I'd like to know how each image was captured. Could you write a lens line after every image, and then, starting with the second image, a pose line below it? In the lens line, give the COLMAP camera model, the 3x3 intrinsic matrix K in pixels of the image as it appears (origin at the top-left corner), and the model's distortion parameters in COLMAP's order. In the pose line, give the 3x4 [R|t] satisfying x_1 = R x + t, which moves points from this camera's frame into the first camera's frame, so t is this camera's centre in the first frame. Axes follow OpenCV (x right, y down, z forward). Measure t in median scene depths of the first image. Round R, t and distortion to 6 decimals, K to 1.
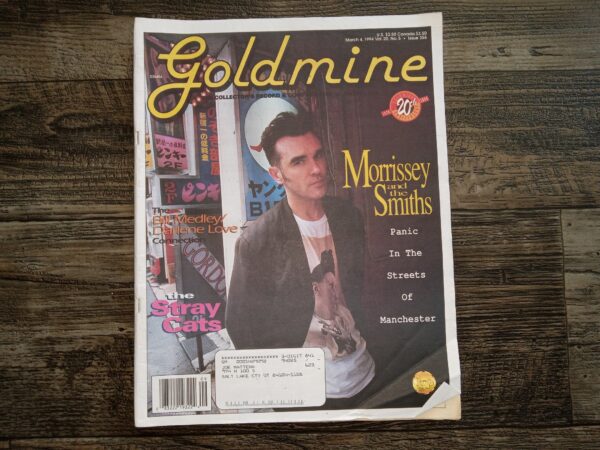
lens RADIAL K [[242.2, 0, 318.8], [0, 242.2, 255.9], [0, 0, 1]] dist [-0.002881, -0.000135]
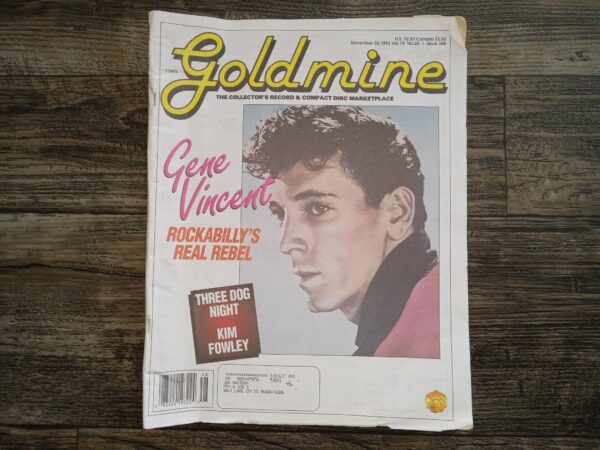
lens RADIAL K [[242.2, 0, 302.3], [0, 242.2, 258.4], [0, 0, 1]] dist [-0.002881, -0.000135]
pose [[0.999345, 0.032683, -0.015516, -0.336567], [-0.032615, 0.999457, 0.004637, 0.011155], [0.015659, -0.004128, 0.999869, -0.001826]]
